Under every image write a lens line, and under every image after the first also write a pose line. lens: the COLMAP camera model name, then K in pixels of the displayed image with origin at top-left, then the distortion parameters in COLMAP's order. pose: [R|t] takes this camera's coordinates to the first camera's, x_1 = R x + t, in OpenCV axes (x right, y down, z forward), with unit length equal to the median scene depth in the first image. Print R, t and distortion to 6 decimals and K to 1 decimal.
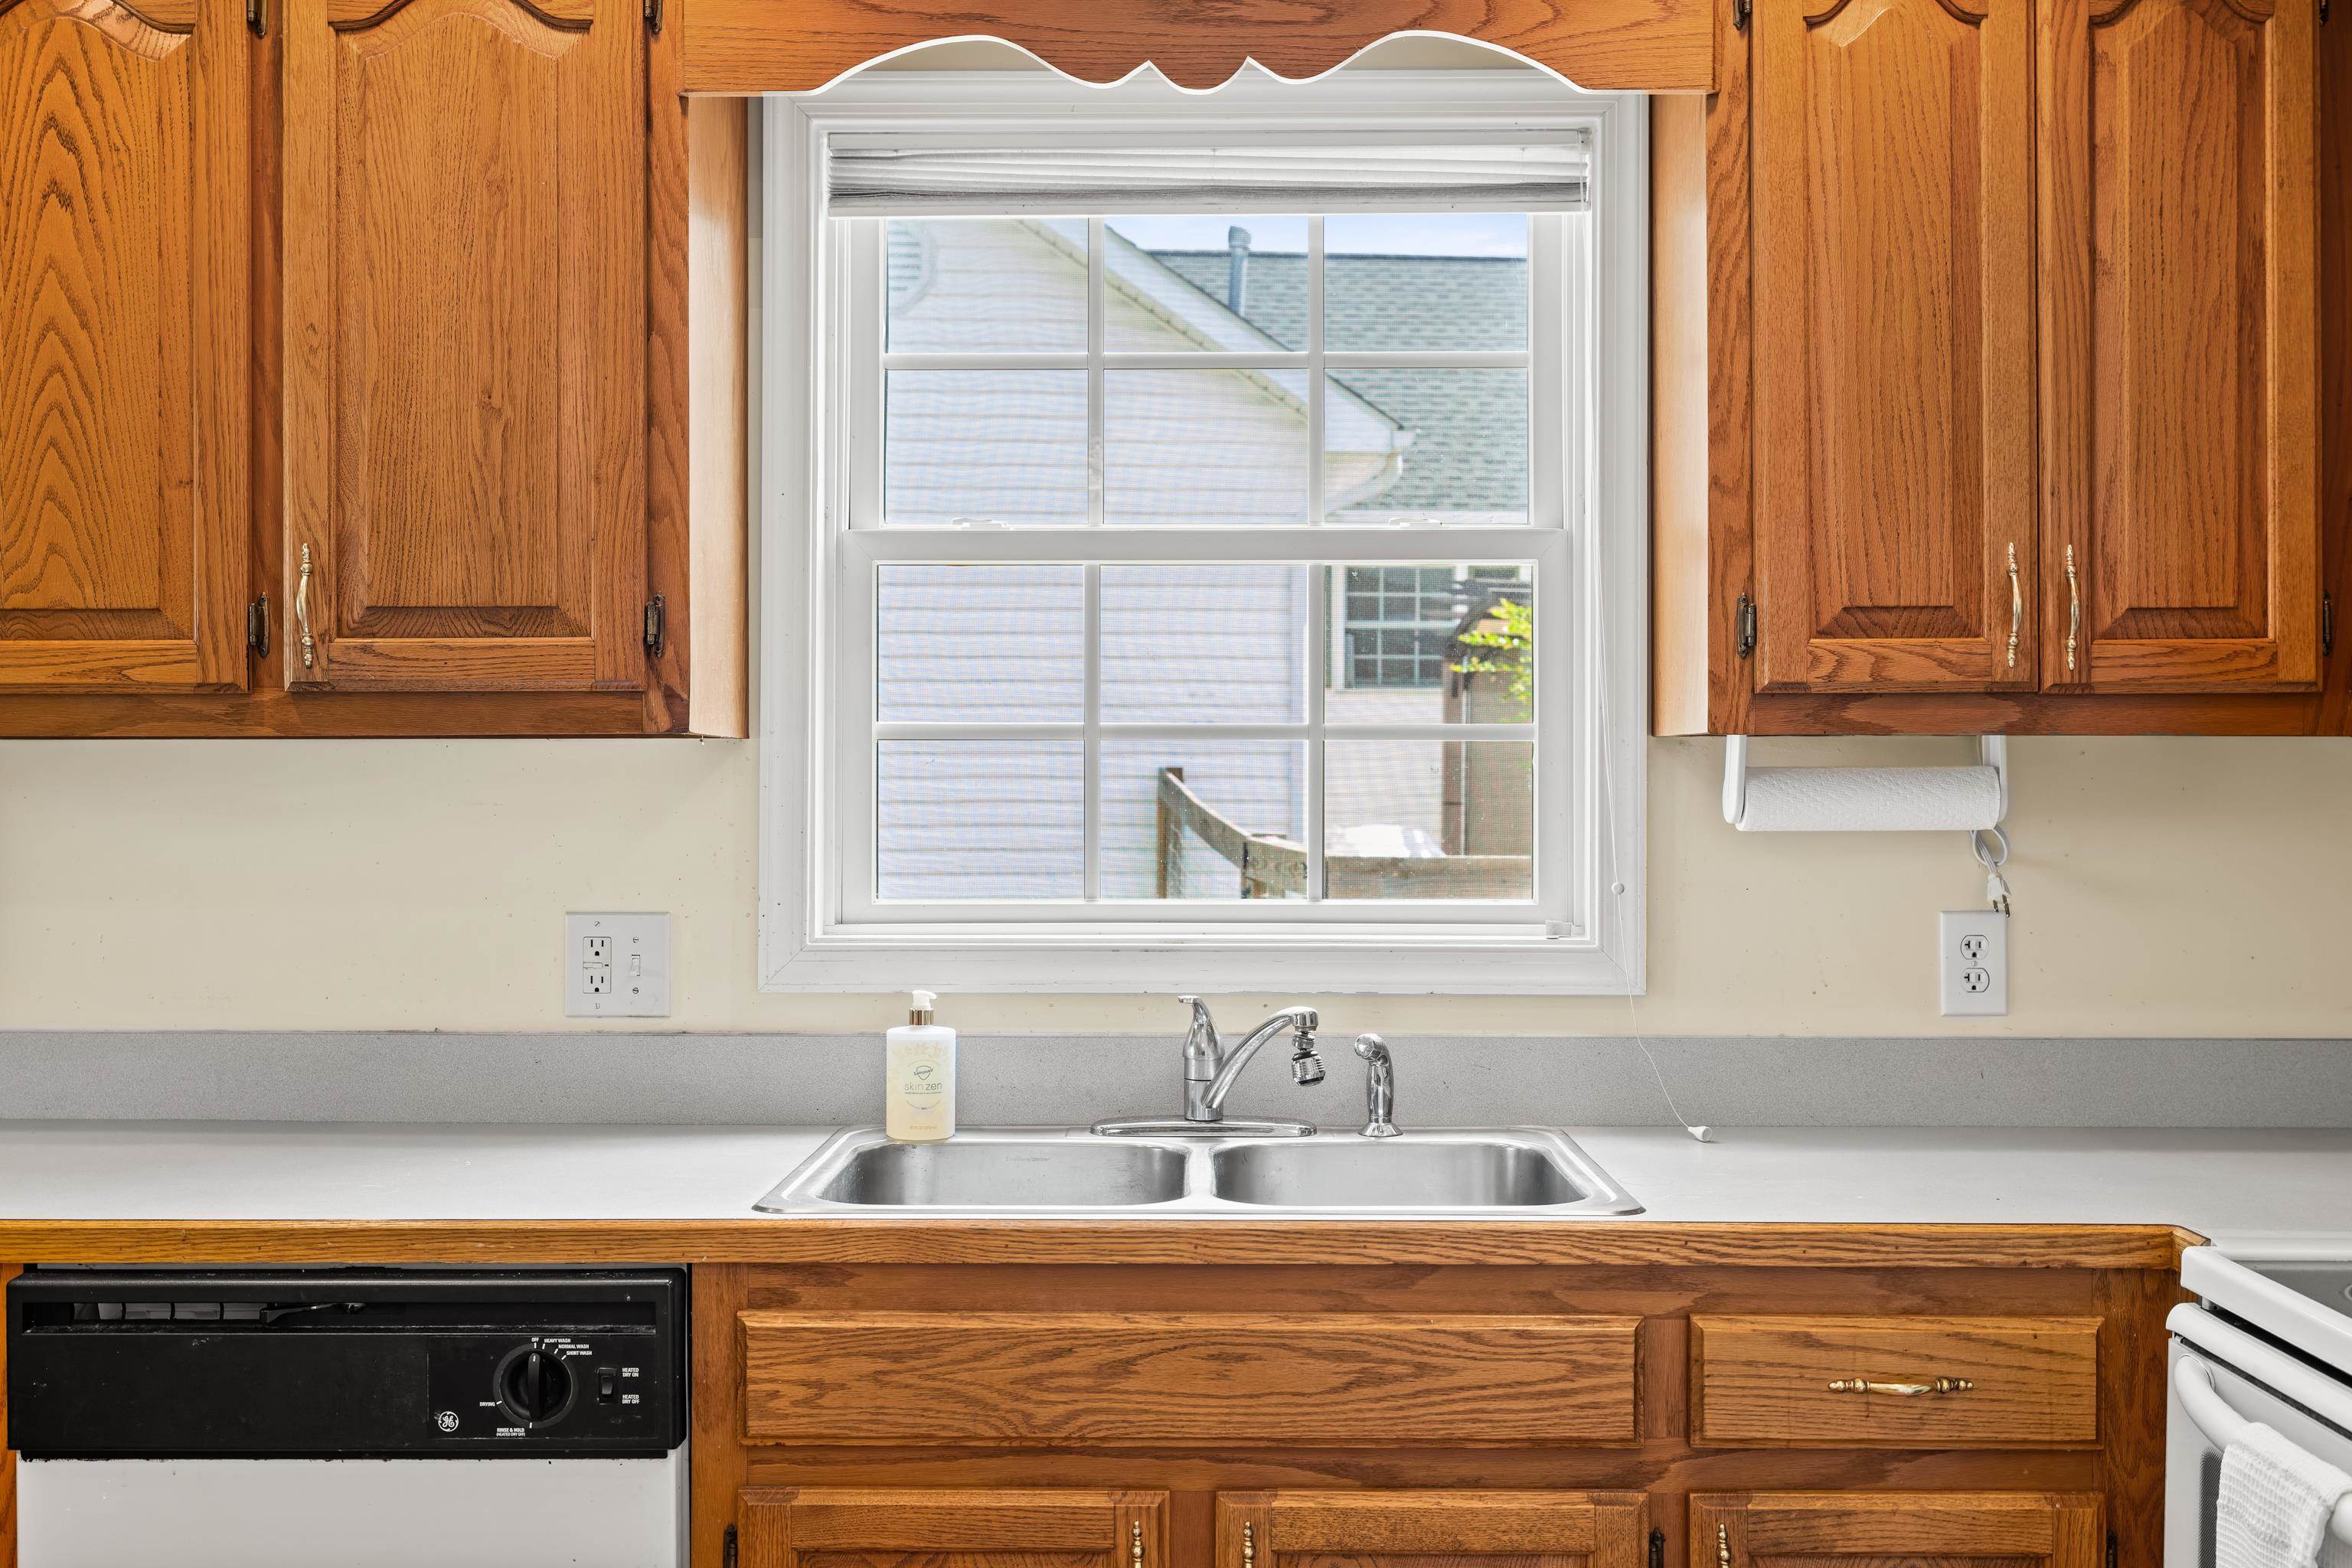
lens RADIAL K [[2279.9, 0, 1186.4], [0, 2279.9, 777.3], [0, 0, 1]] dist [0.002225, 0.000000]
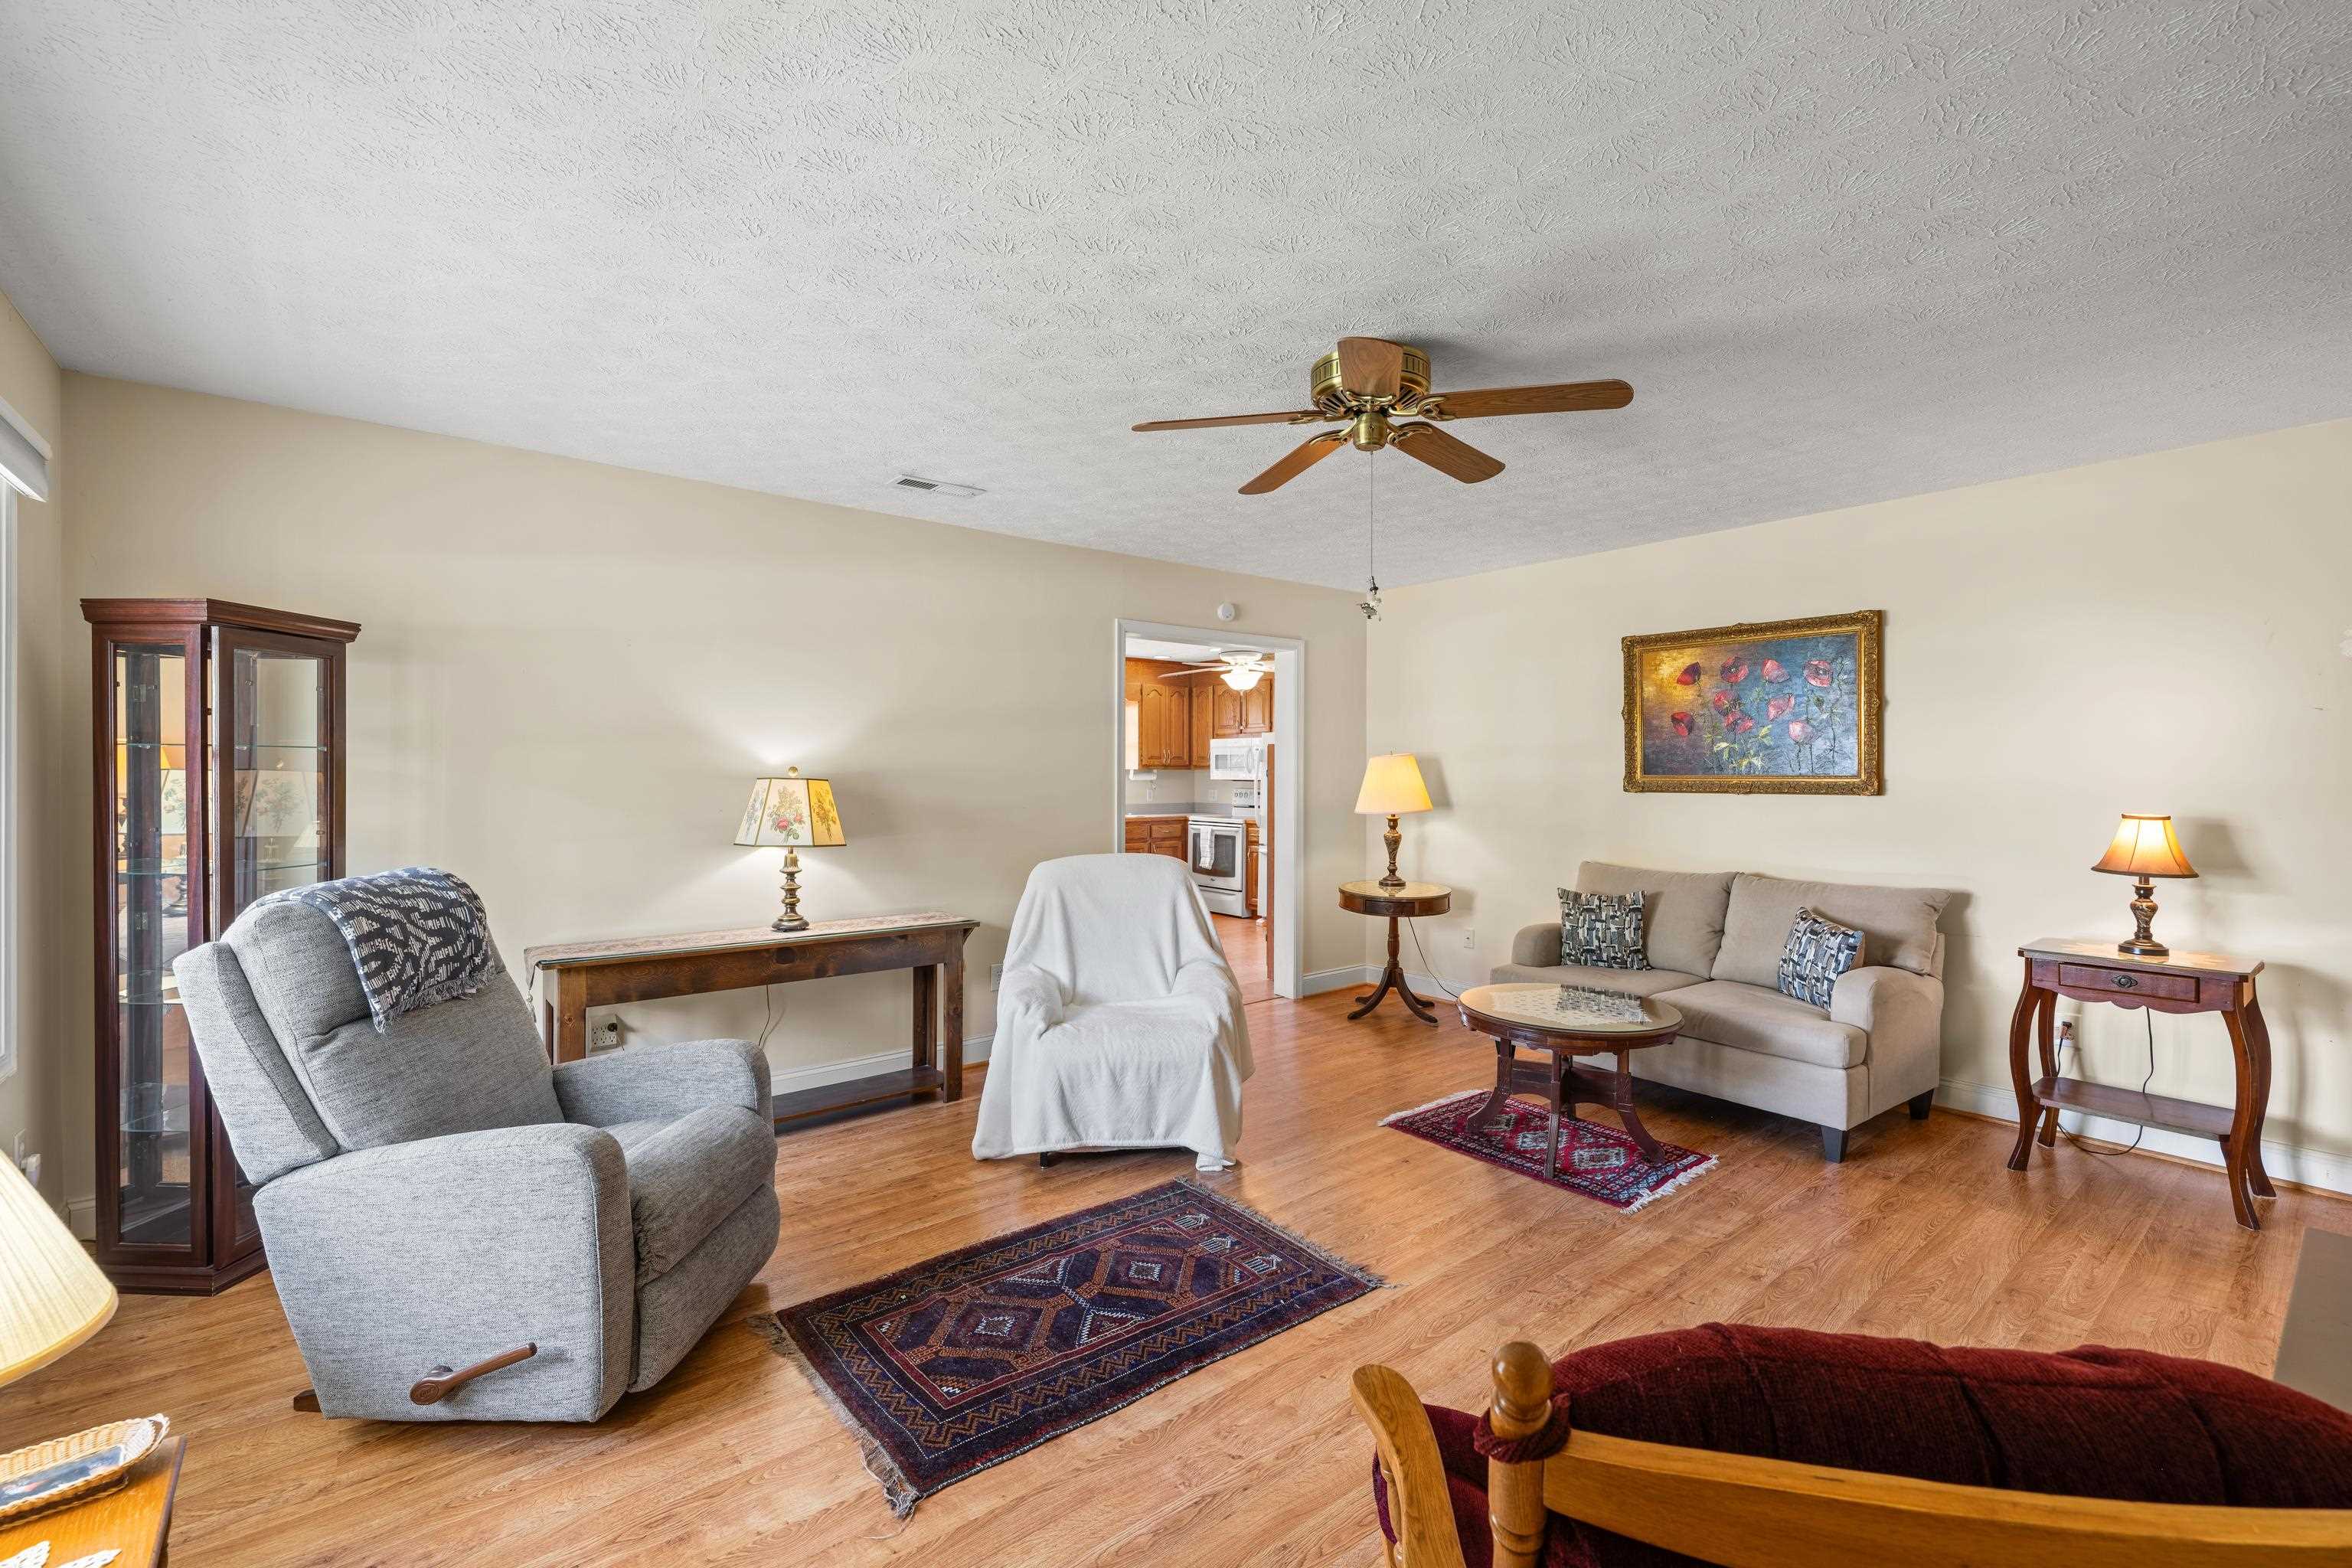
lens RADIAL K [[992.4, 0, 1169.8], [0, 992.4, 779.7], [0, 0, 1]] dist [-0.002281, 0.000751]
pose [[0.780256, -0.005092, 0.625439, -2.228035], [-0.000706, 0.999959, 0.009022, -0.014301], [-0.625460, -0.007480, 0.780221, -2.268687]]
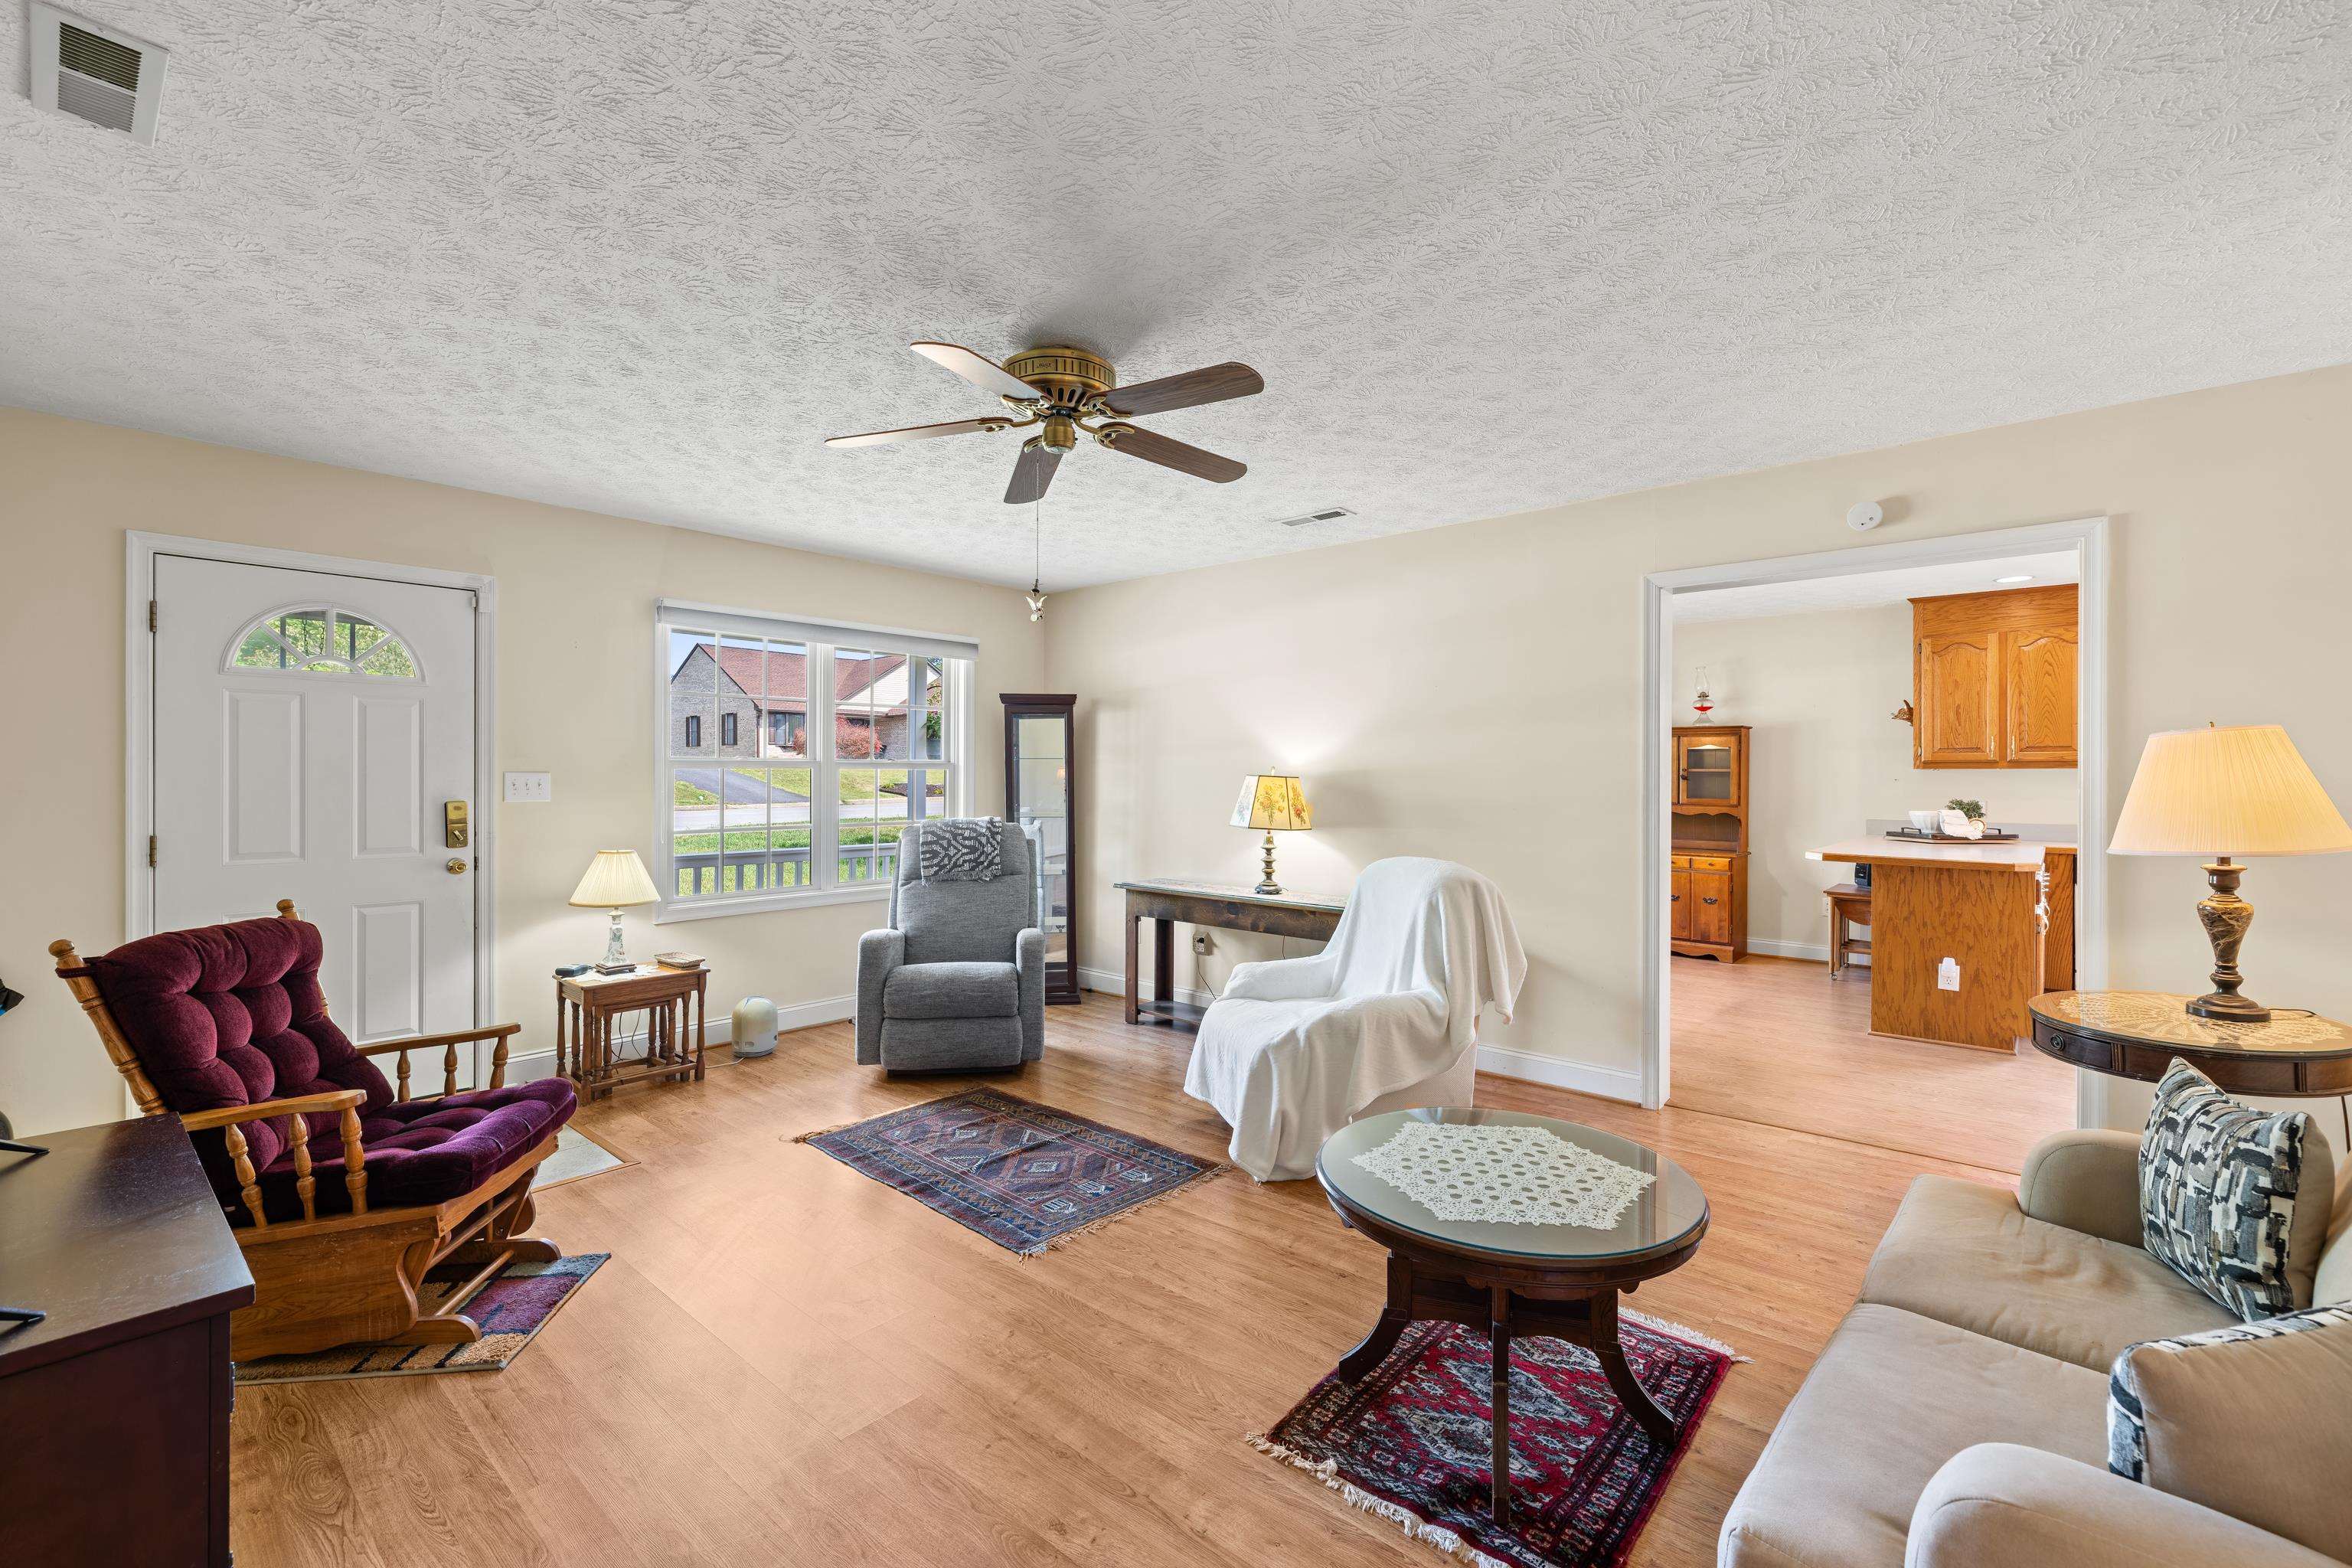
lens RADIAL K [[992.4, 0, 1177.5], [0, 992.4, 781.3], [0, 0, 1]] dist [-0.002281, 0.000751]
pose [[0.751599, 0.004235, -0.659606, -0.495773], [0.000175, 0.999978, 0.006619, -0.003131], [0.659620, -0.005090, 0.751582, -2.307708]]
